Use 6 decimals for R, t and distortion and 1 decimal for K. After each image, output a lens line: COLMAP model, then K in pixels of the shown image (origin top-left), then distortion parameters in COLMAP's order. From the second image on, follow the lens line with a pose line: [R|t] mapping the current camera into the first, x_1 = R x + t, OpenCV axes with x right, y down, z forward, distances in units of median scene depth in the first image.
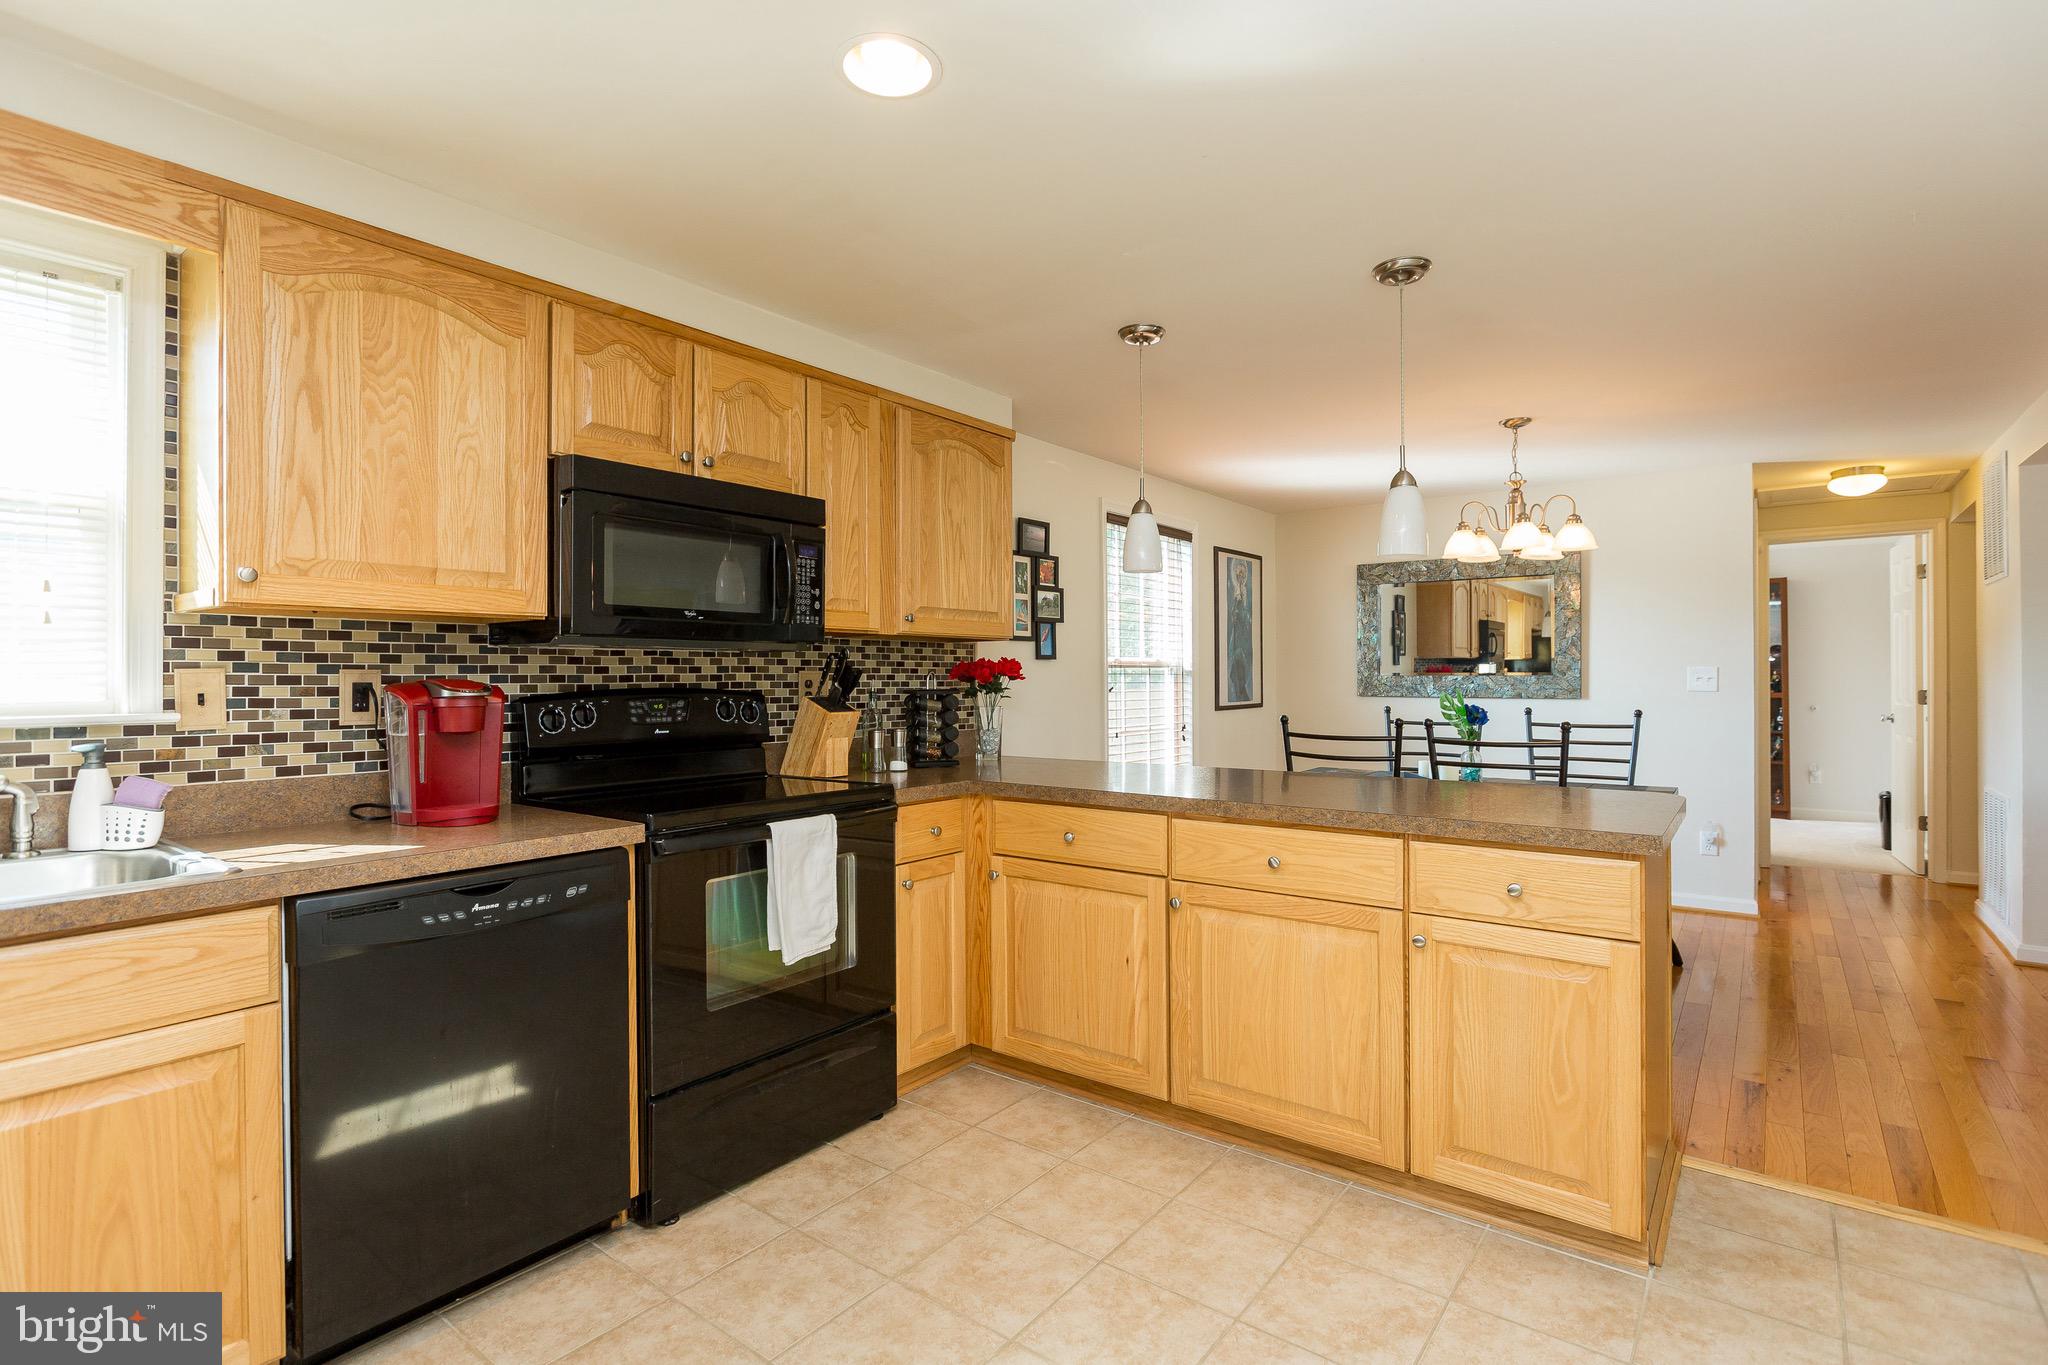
lens RADIAL K [[976.5, 0, 1030.1], [0, 976.5, 673.2], [0, 0, 1]] dist [-0.003606, -0.000642]
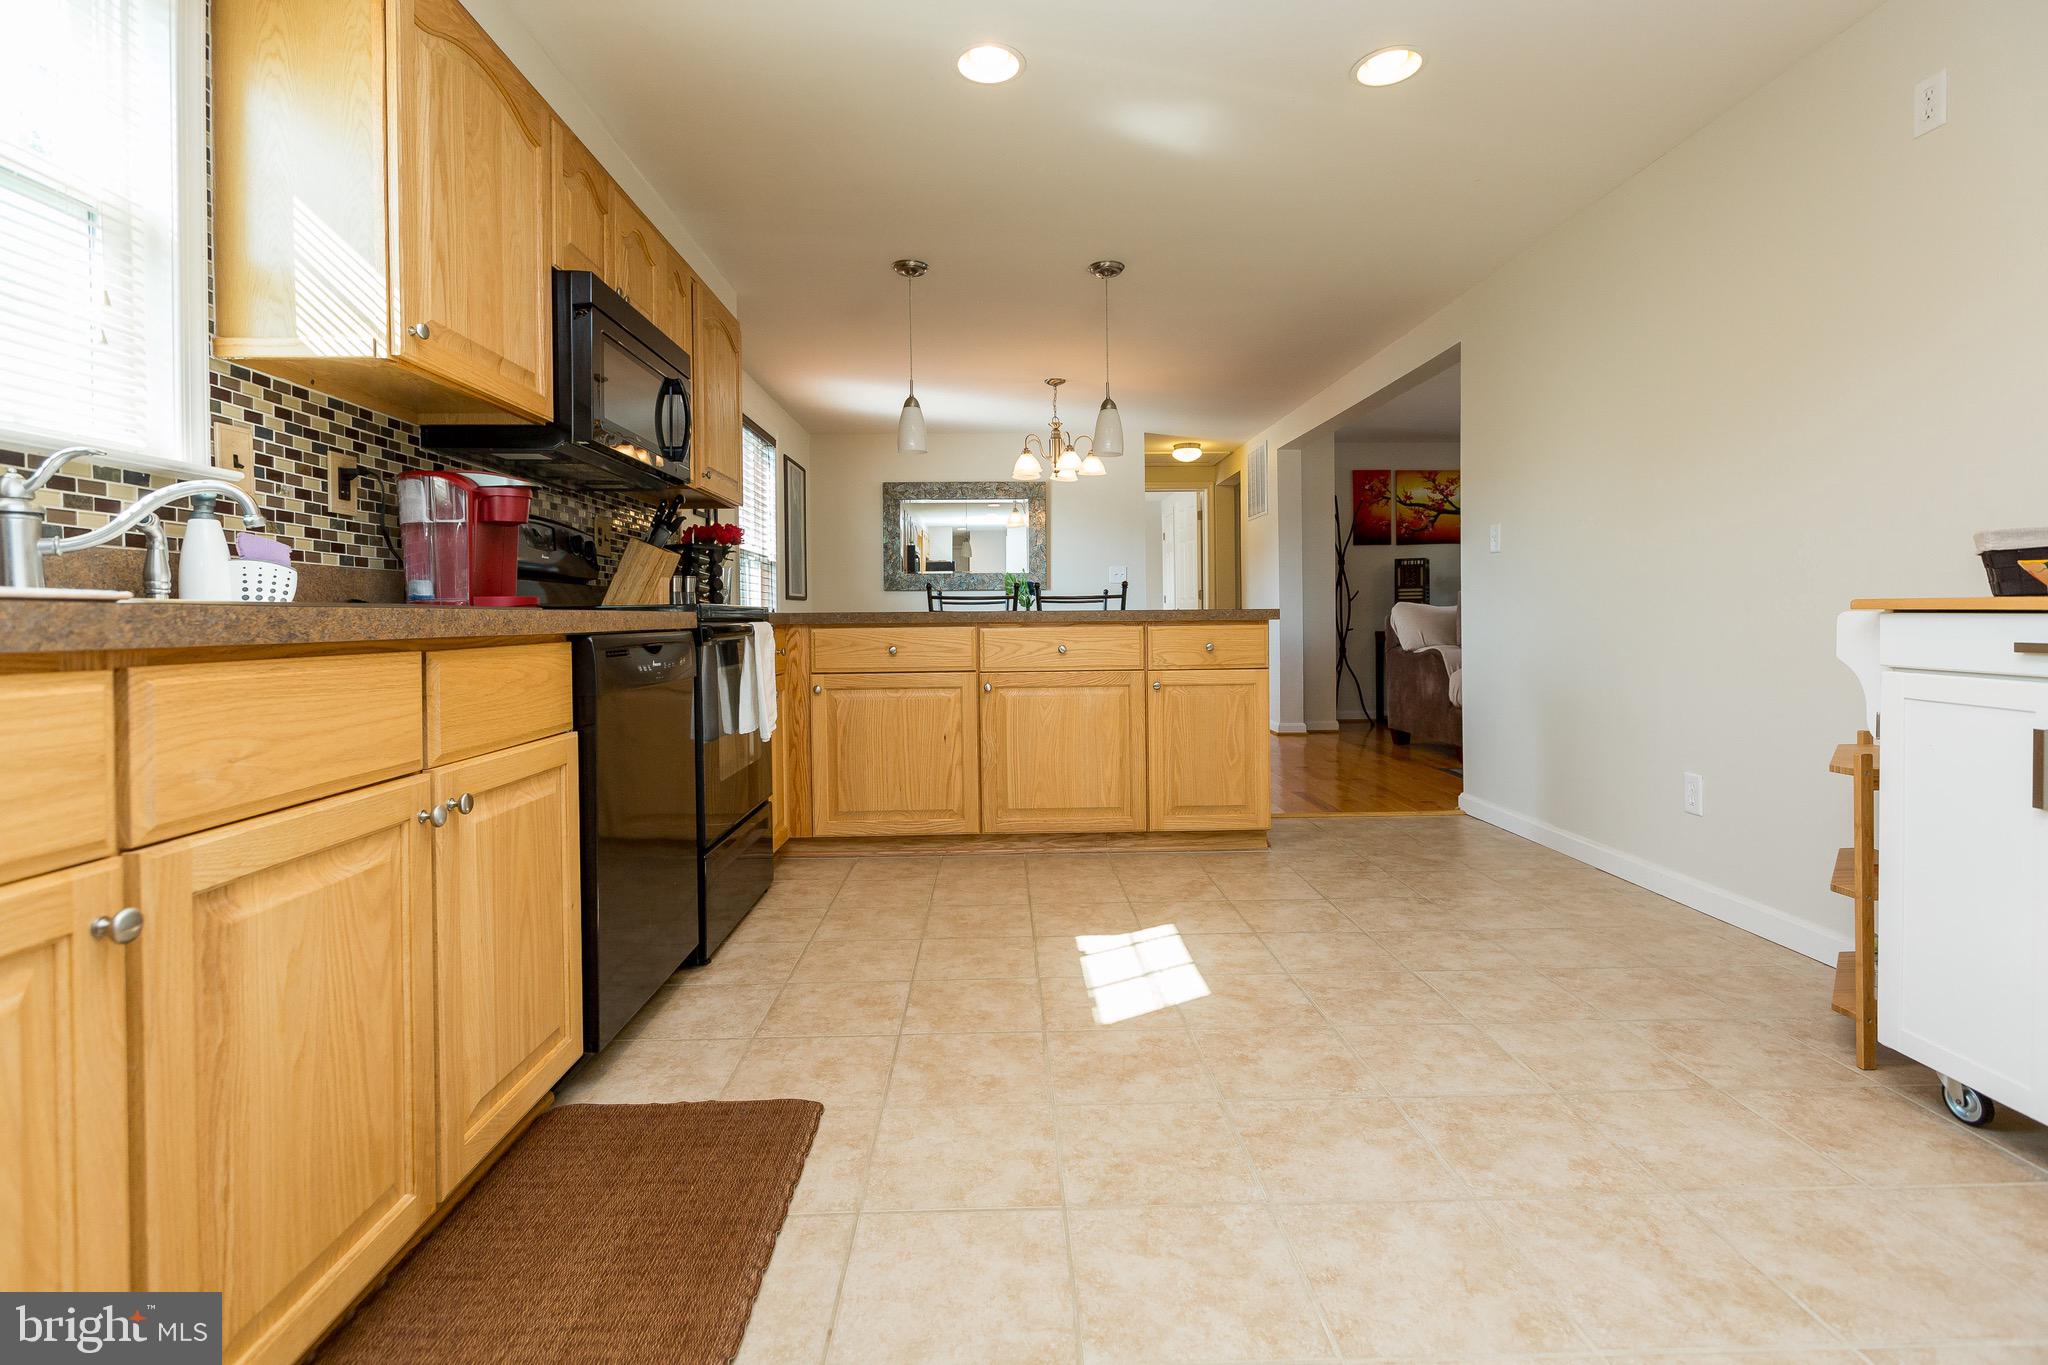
lens RADIAL K [[969.8, 0, 1016.2], [0, 969.8, 624.8], [0, 0, 1]] dist [0.001399, 0.000528]
pose [[0.779373, -0.007199, 0.626519, -0.663126], [0.004170, 0.999971, 0.006304, 0.133464], [-0.626546, -0.002300, 0.779381, -0.097746]]
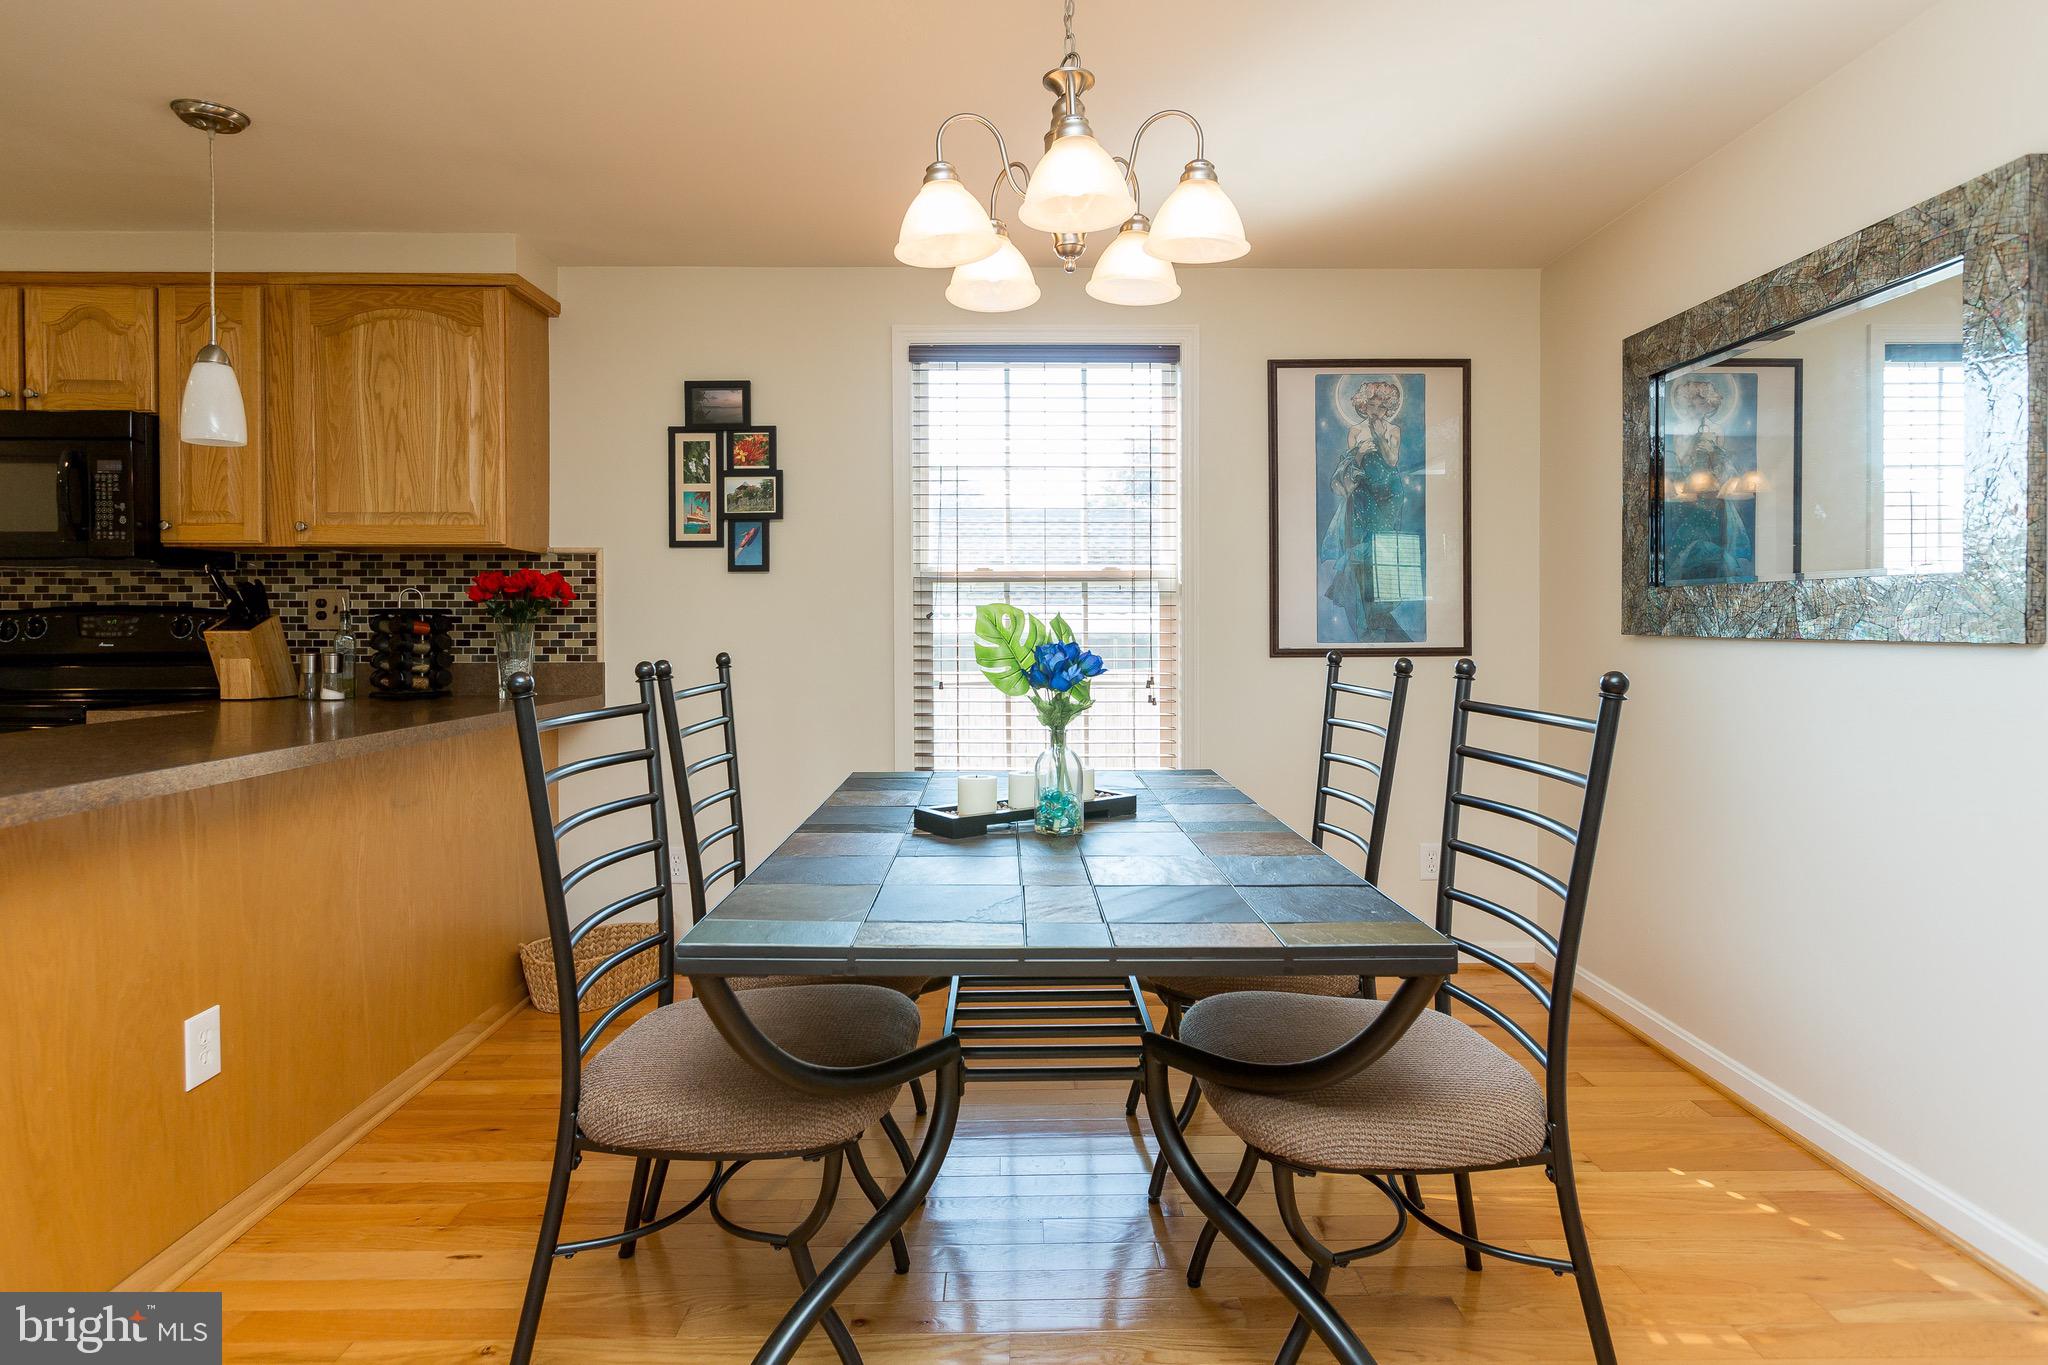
lens RADIAL K [[1113.9, 0, 1026.0], [0, 1113.9, 632.6], [0, 0, 1]] dist [0.002452, -0.000268]
pose [[0.621181, 0.010245, -0.783600, 1.324116], [0.002828, 0.999879, 0.015315, 0.031540], [0.783662, -0.011730, 0.621077, 1.094602]]
